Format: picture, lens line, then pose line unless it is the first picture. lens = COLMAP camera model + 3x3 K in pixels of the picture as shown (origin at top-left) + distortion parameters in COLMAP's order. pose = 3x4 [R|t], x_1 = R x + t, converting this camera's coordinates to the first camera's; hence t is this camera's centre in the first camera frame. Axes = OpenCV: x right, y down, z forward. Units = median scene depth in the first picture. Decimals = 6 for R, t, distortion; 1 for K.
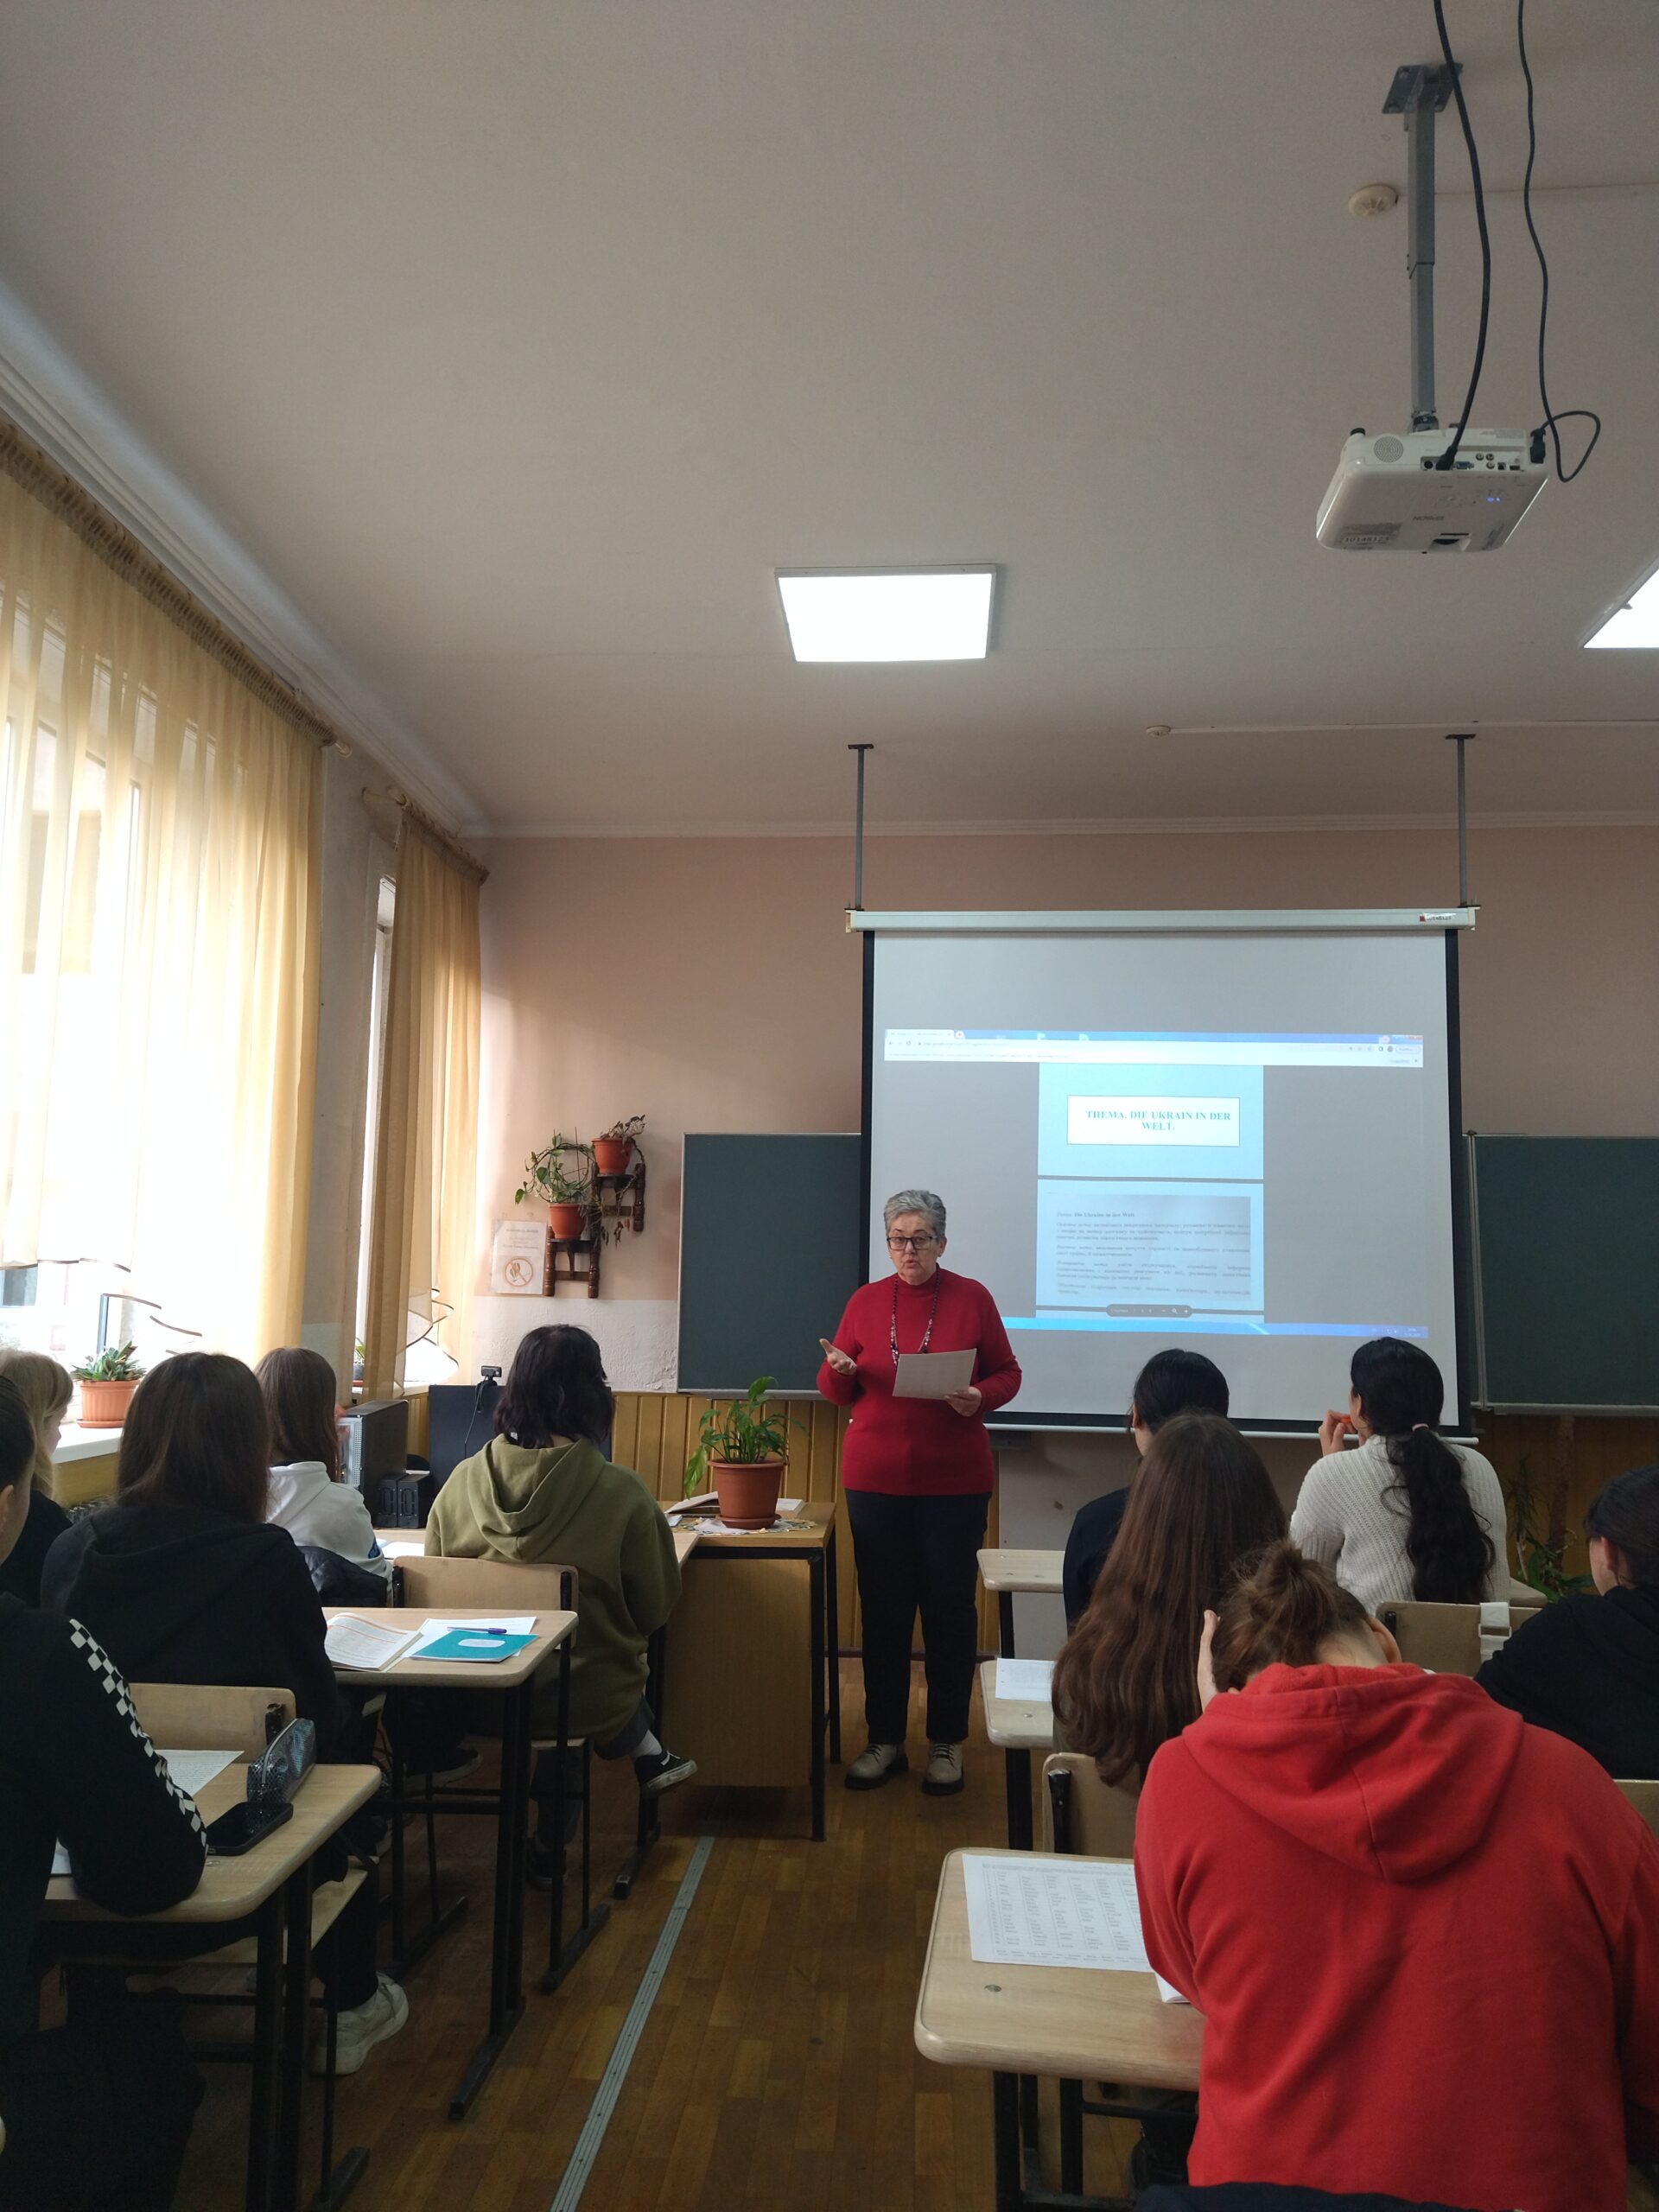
lens RADIAL K [[1759.7, 0, 831.9], [0, 1759.7, 1098.5], [0, 0, 1]] dist [0.038952, -0.004990]
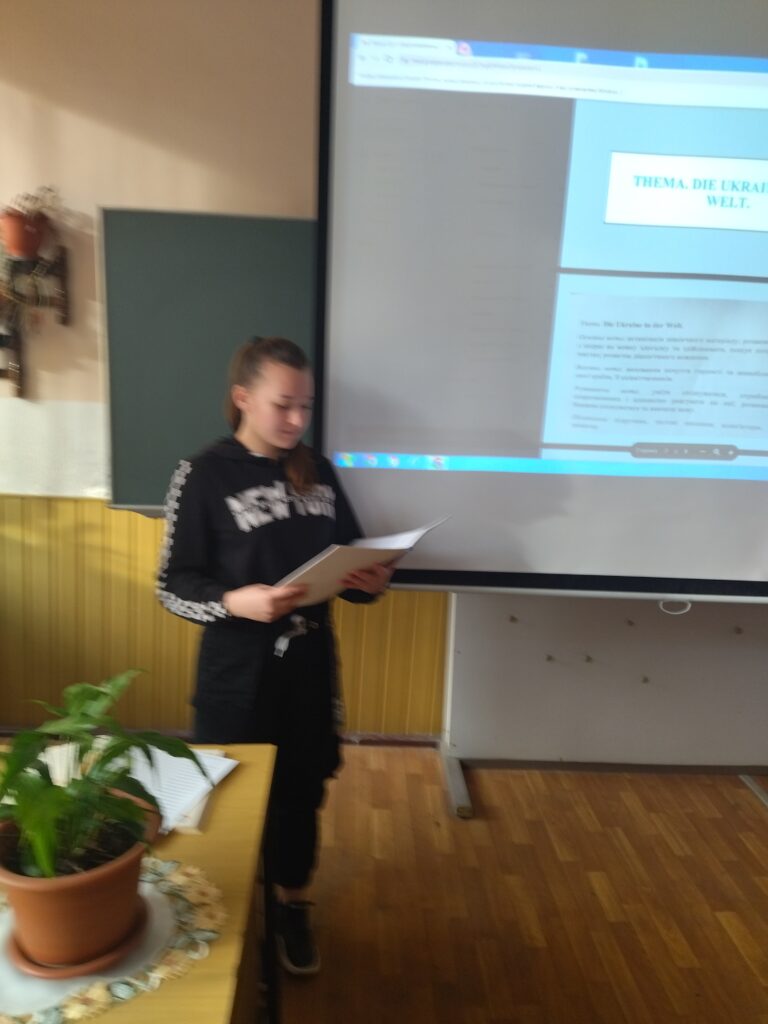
lens RADIAL K [[814.6, 0, 390.2], [0, 814.6, 504.2], [0, 0, 1]] dist [0.038952, -0.004990]
pose [[0.993313, -0.000455, 0.115451, 0.007348], [-0.033951, 0.954627, 0.295864, 0.039023], [-0.110348, -0.297805, 0.948228, 0.655428]]
